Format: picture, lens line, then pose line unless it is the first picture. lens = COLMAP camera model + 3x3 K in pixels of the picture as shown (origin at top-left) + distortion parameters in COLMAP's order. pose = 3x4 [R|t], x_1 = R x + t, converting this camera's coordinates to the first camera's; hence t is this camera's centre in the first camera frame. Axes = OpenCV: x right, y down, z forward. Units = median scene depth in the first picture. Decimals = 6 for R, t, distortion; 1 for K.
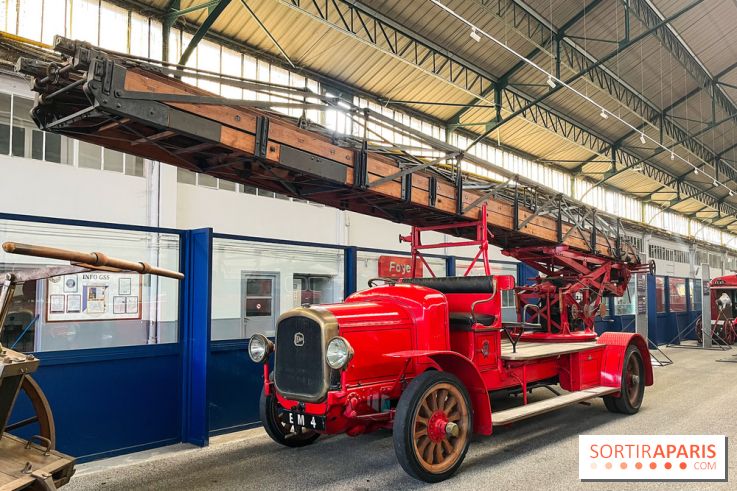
lens RADIAL K [[648.0, 0, 368.5], [0, 648.0, 245.5], [0, 0, 1]] dist [0.039340, -0.010993]
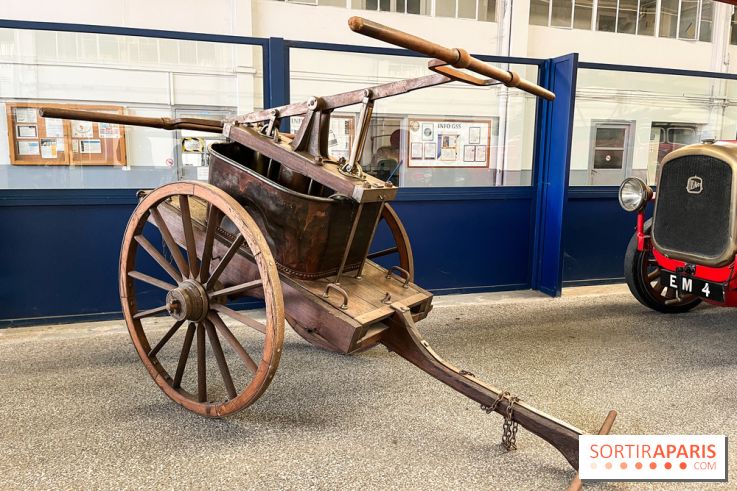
lens RADIAL K [[553.3, 0, 382.5], [0, 553.3, 254.8], [0, 0, 1]] dist [0.054552, -0.074494]
pose [[0.874338, 0.103150, -0.474228, -0.096377], [0.014208, 0.971293, 0.237462, 0.055202], [0.485109, -0.214360, 0.847773, 0.210014]]
